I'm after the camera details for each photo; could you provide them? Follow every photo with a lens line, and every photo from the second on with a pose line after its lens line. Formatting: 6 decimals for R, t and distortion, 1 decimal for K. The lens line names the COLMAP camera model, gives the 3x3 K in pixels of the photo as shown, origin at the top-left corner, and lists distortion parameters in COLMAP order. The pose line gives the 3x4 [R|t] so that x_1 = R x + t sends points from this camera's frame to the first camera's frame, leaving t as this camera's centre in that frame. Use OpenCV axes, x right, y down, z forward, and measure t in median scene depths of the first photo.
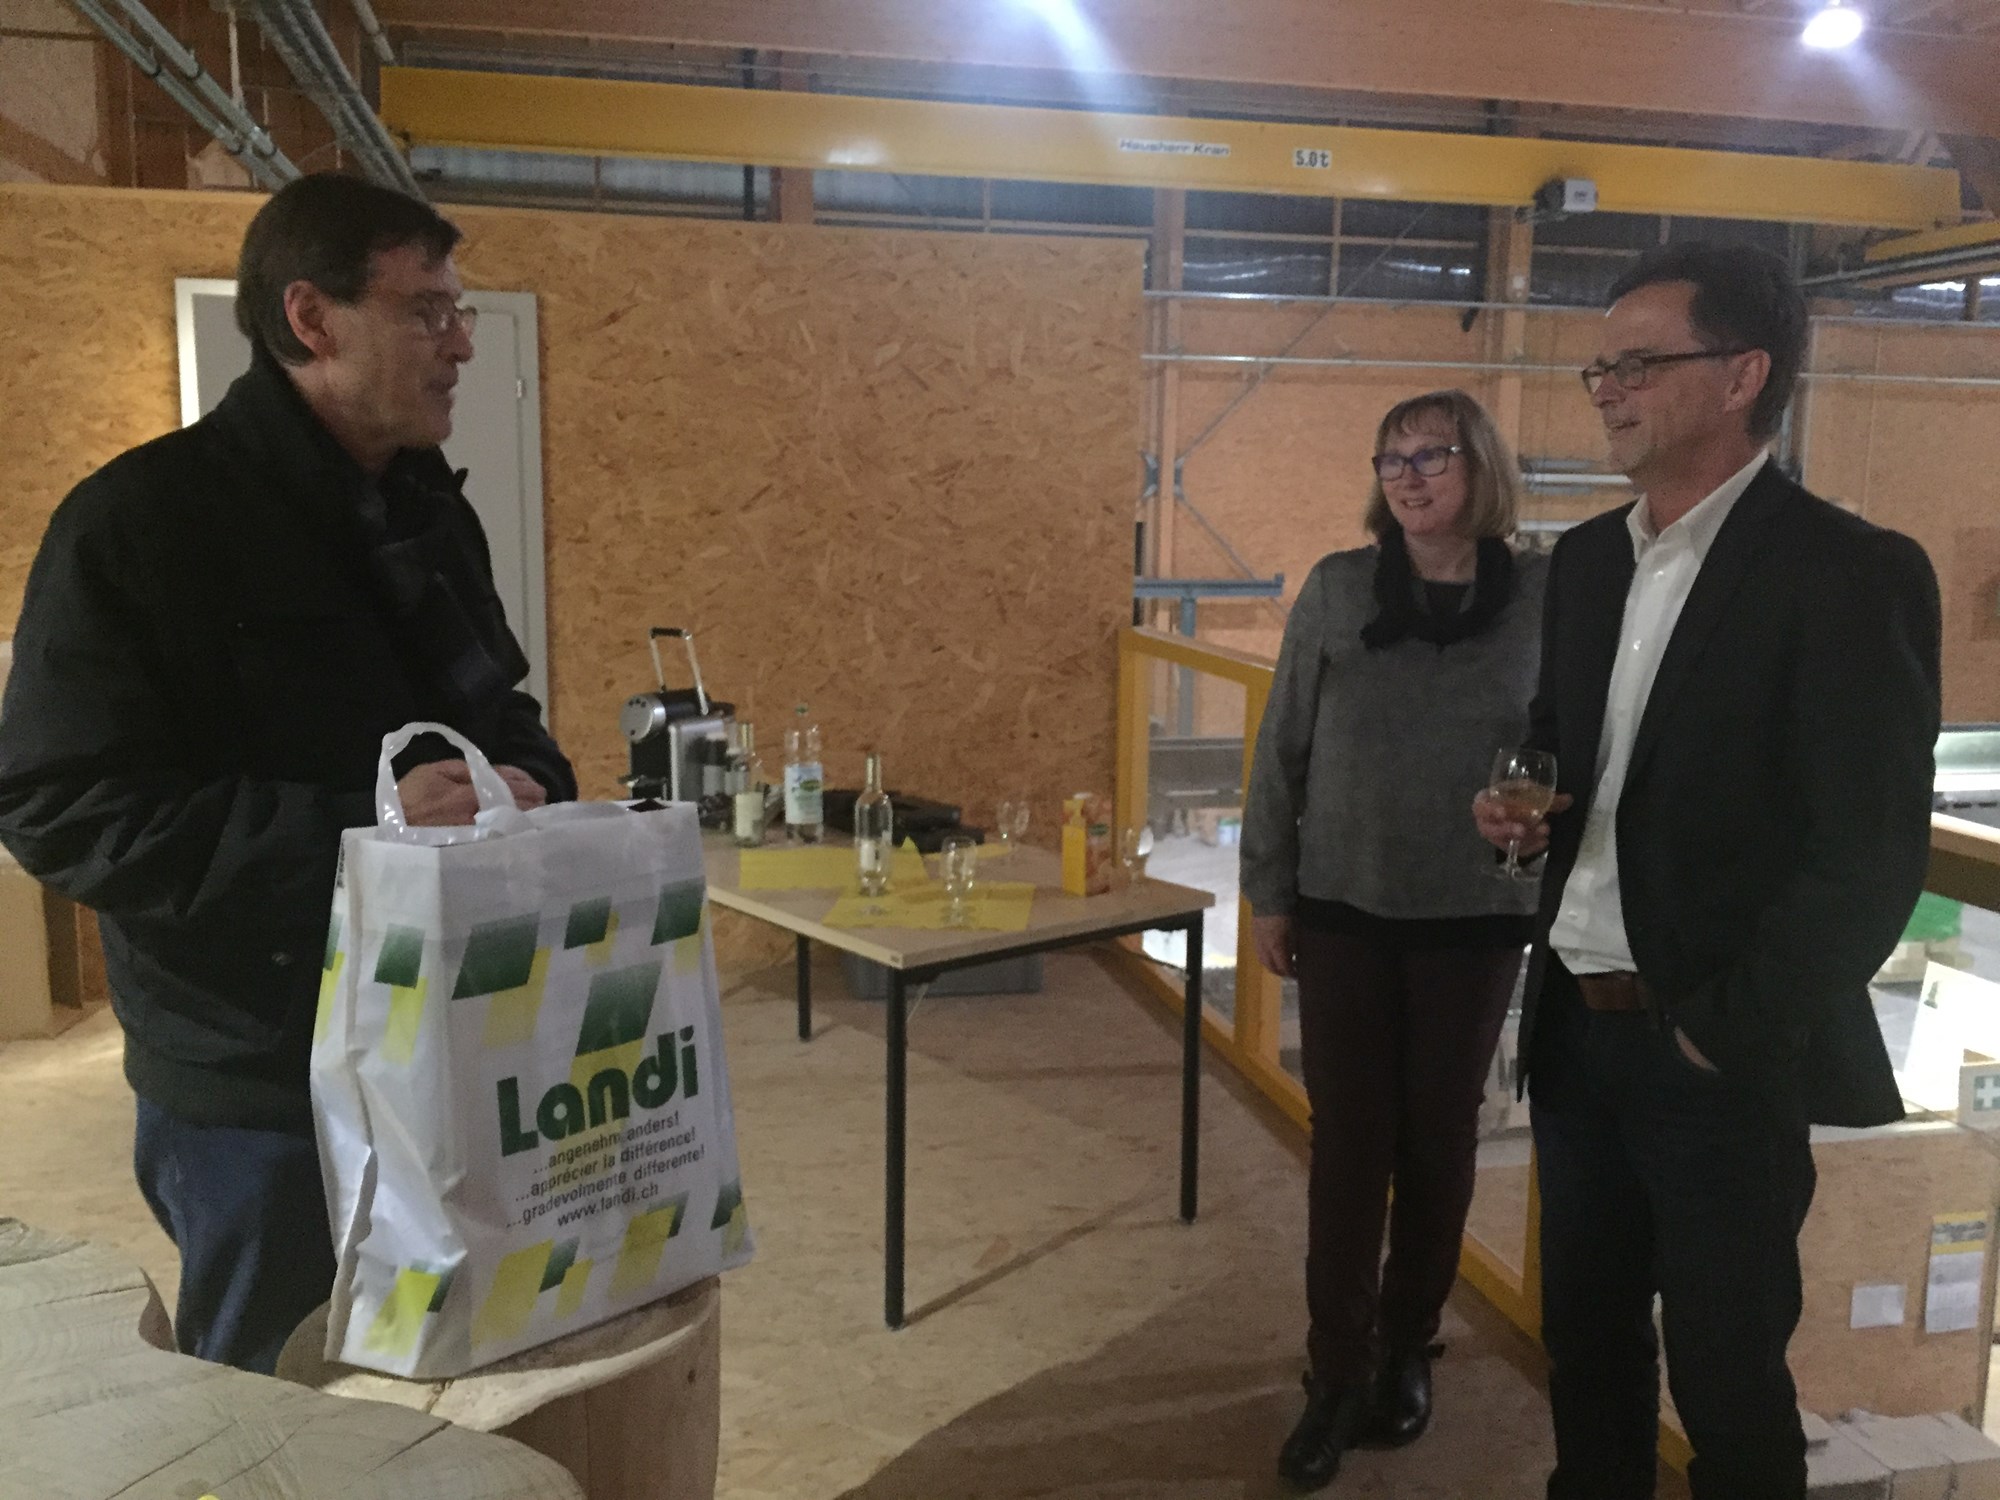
lens RADIAL K [[1706.6, 0, 973.3], [0, 1706.6, 763.9], [0, 0, 1]] dist [0.075102, -0.095378]
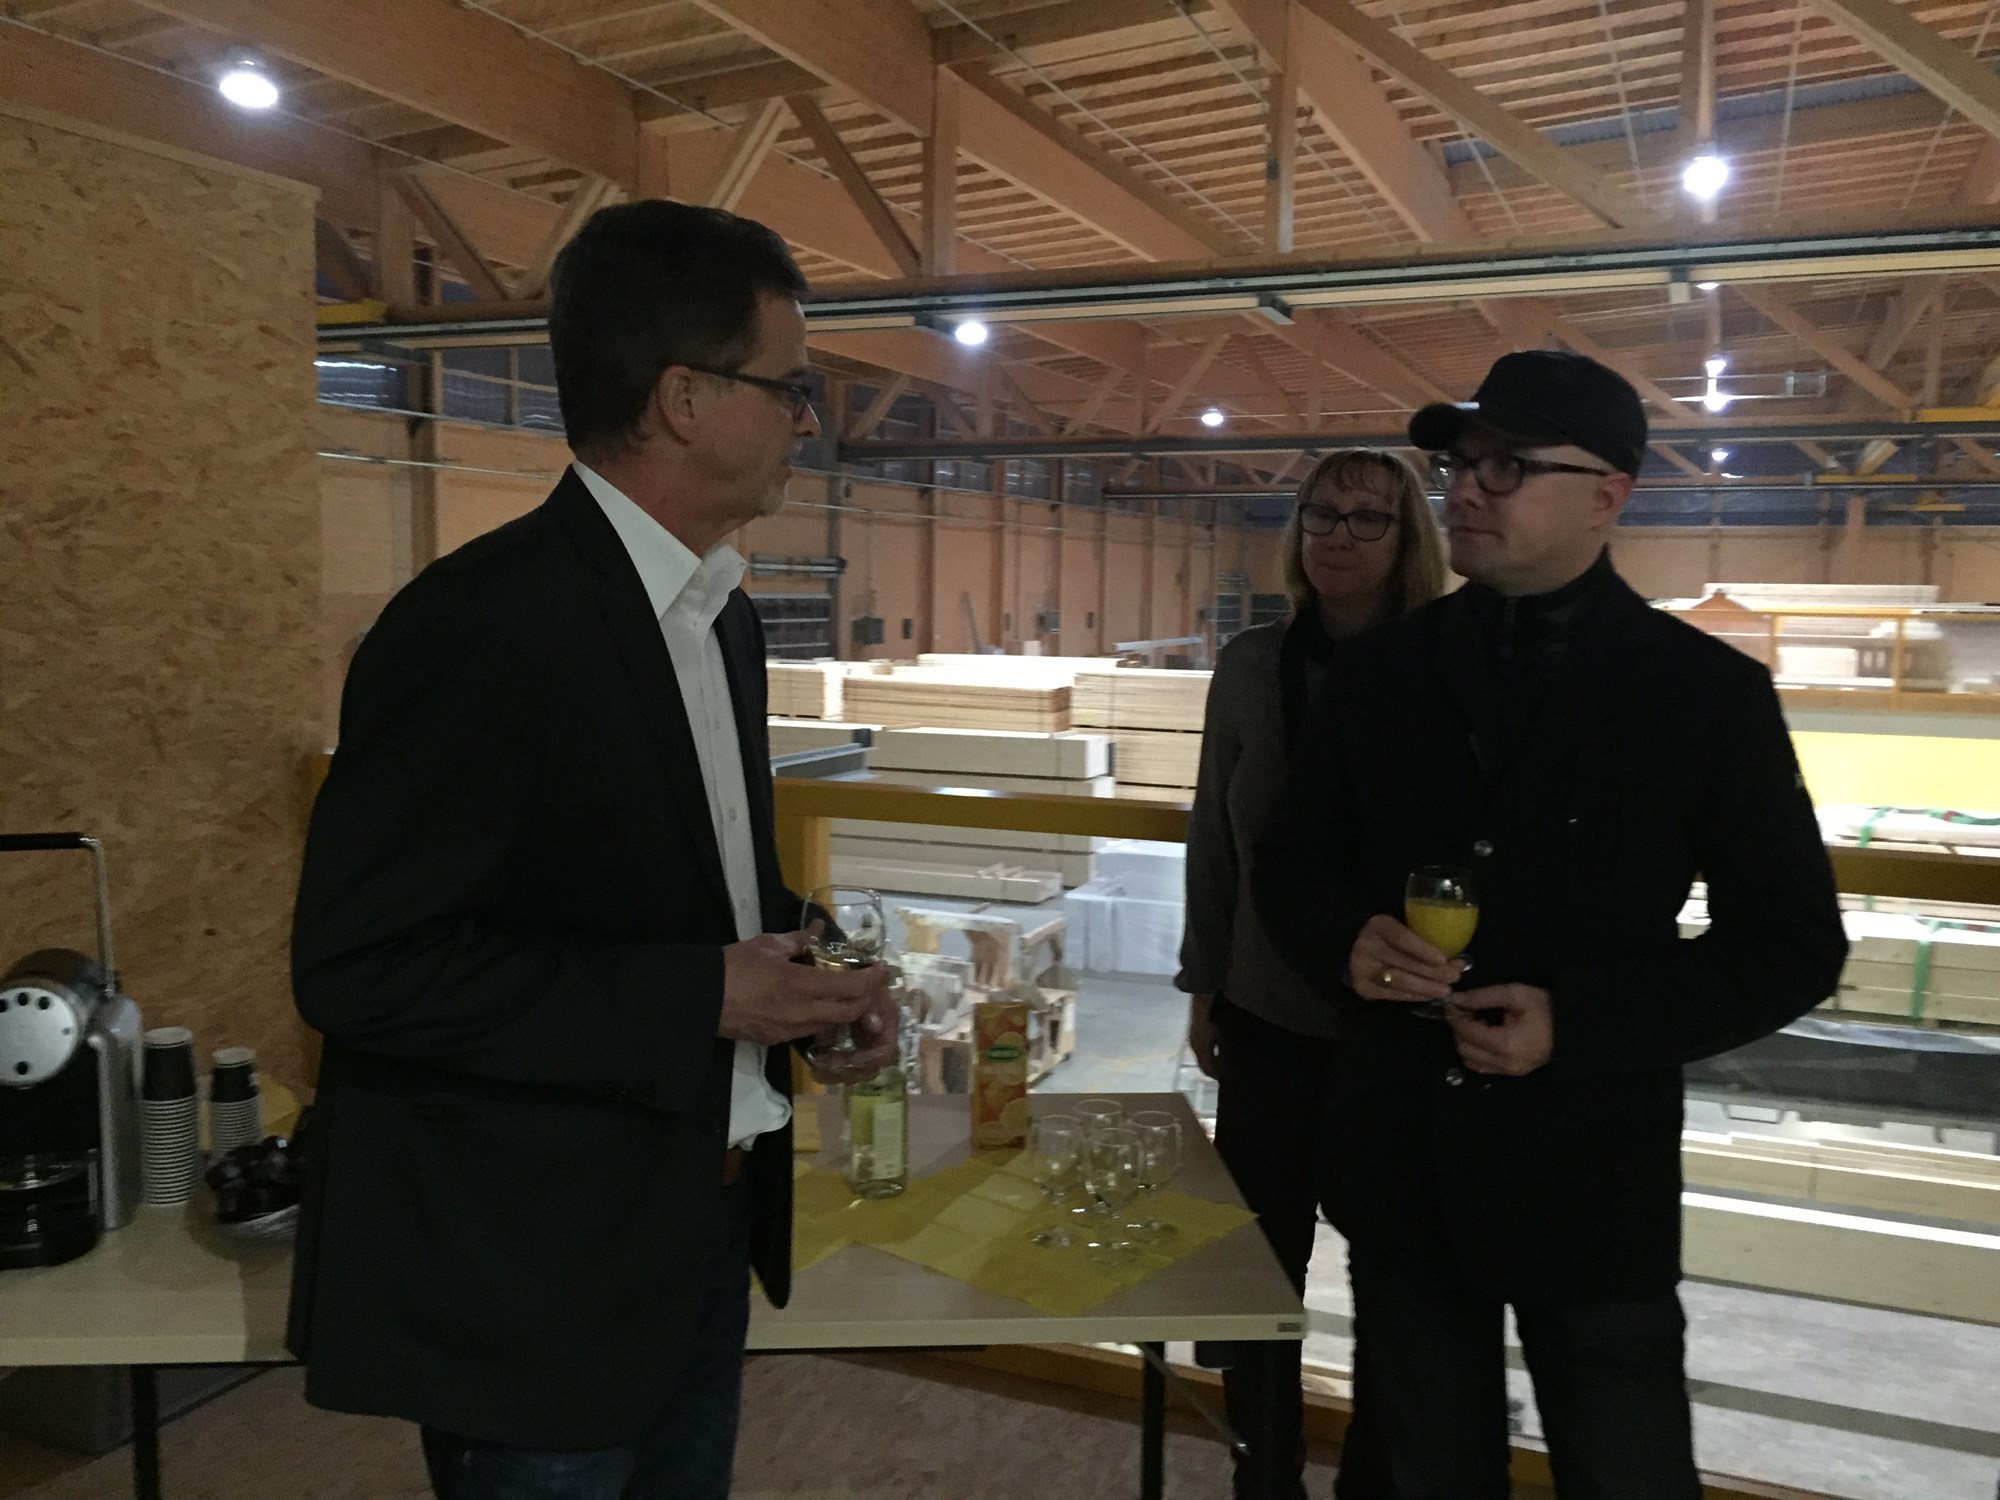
lens RADIAL K [[1706.6, 0, 1001.3], [0, 1706.6, 765.0], [0, 0, 1]] dist [0.075102, -0.095378]
pose [[0.578253, -0.094056, 0.810417, -0.319600], [0.123874, 0.991938, 0.026736, -0.061138], [-0.806398, 0.084929, 0.585242, 0.394842]]
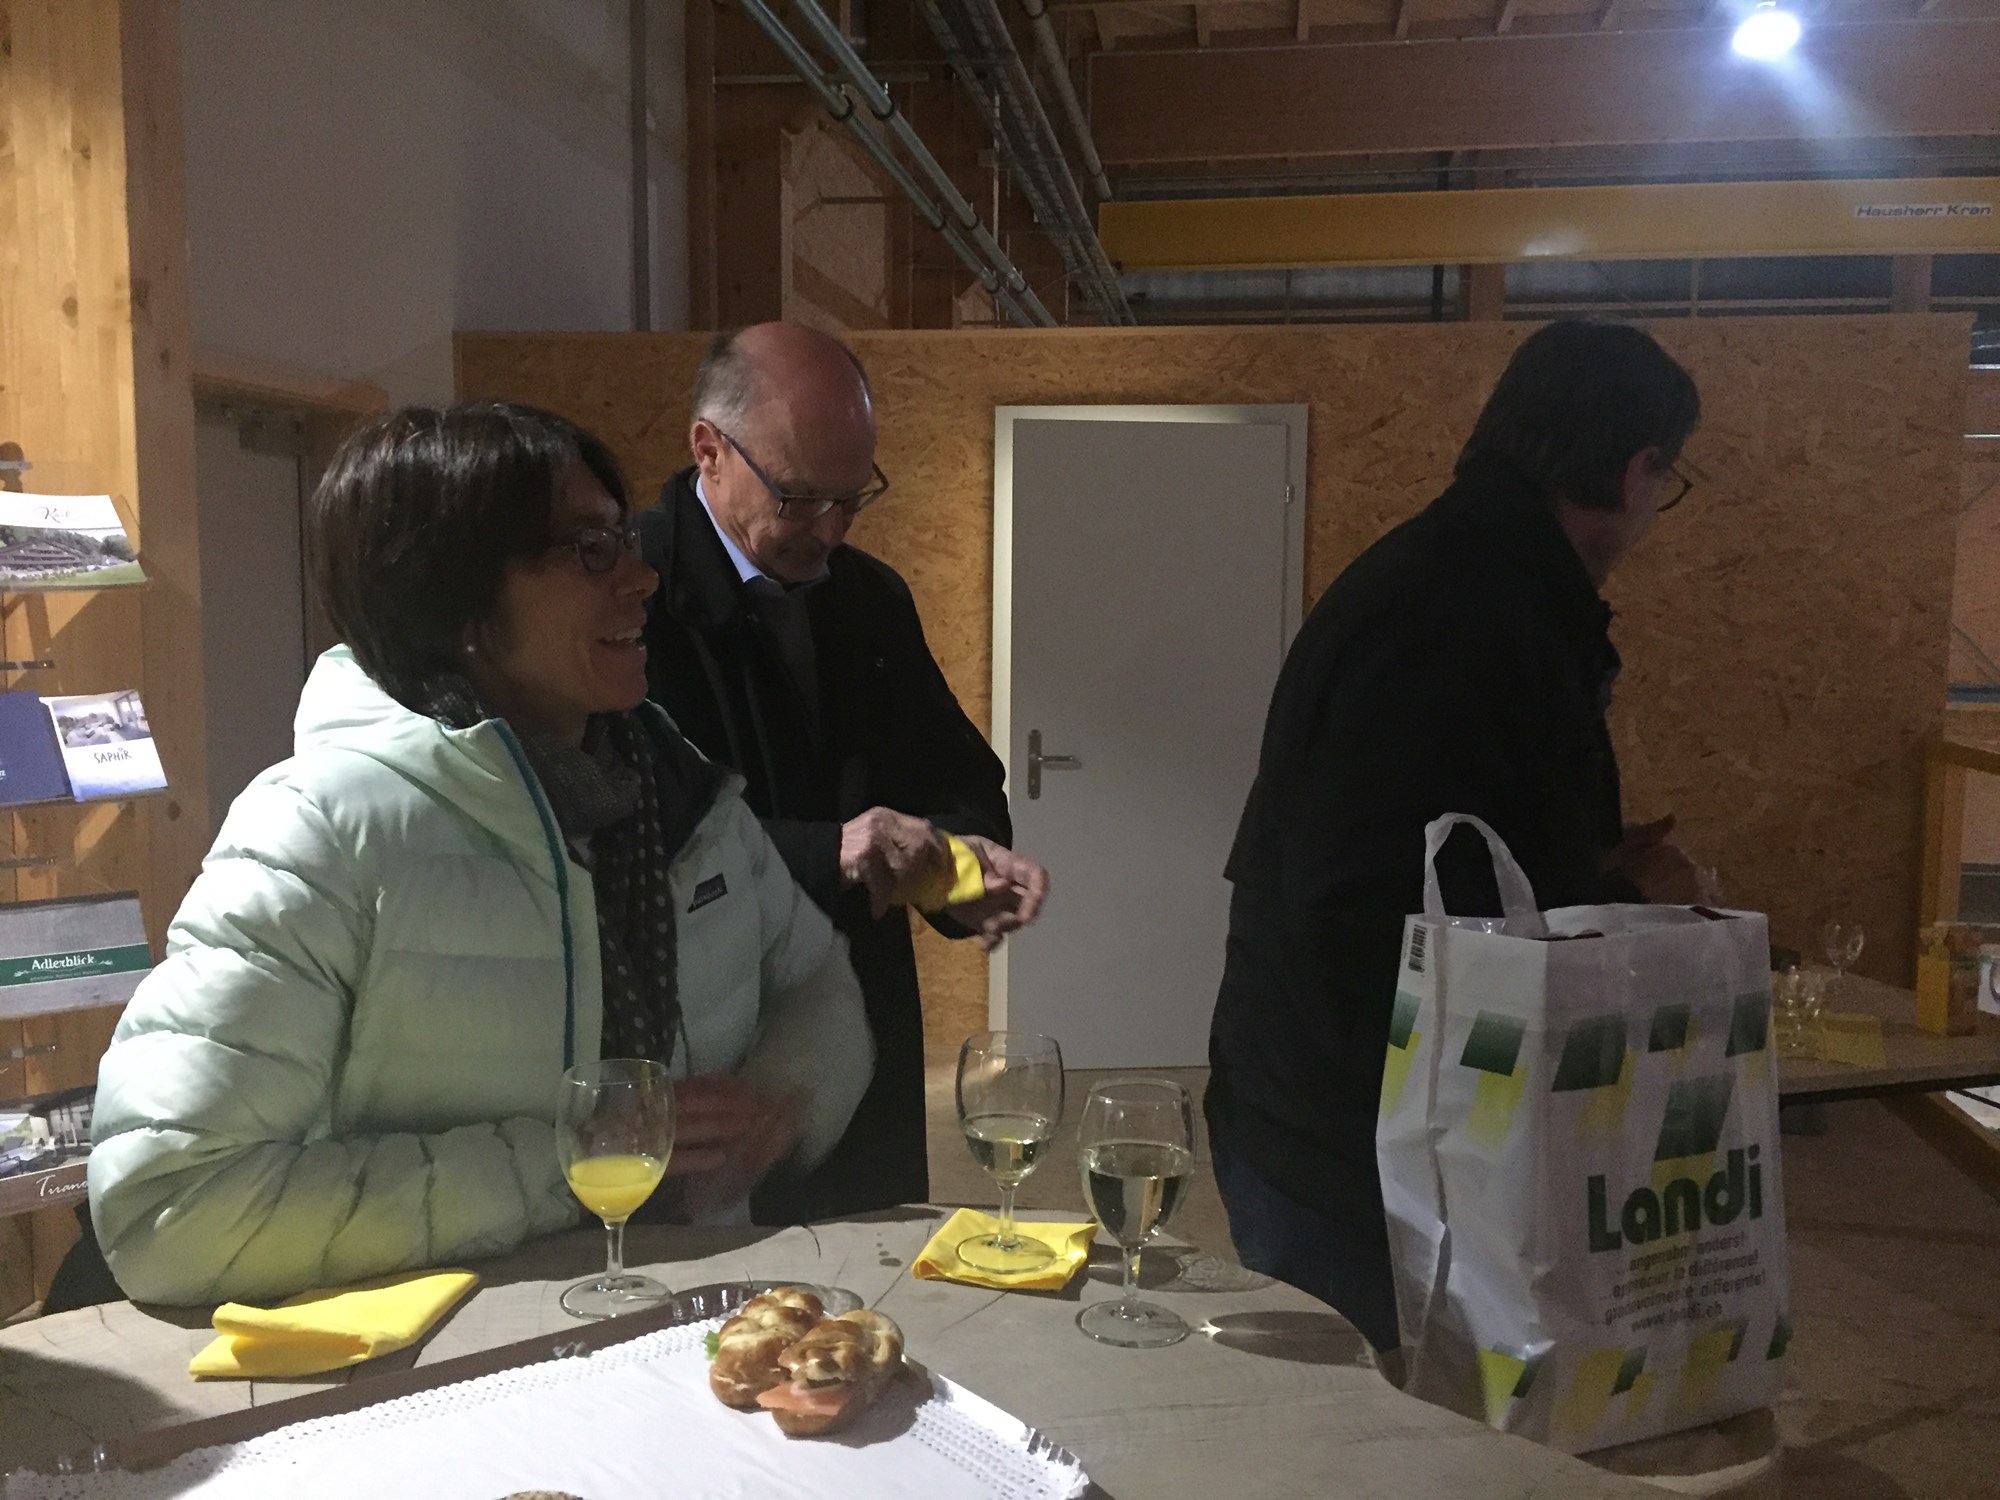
lens RADIAL K [[1706.6, 0, 1018.4], [0, 1706.6, 756.2], [0, 0, 1]] dist [0.075102, -0.095378]
pose [[0.937649, 0.029394, -0.346339, -0.048938], [-0.050213, 0.997421, -0.051290, 0.001325], [0.343938, 0.065482, 0.936706, -0.015986]]
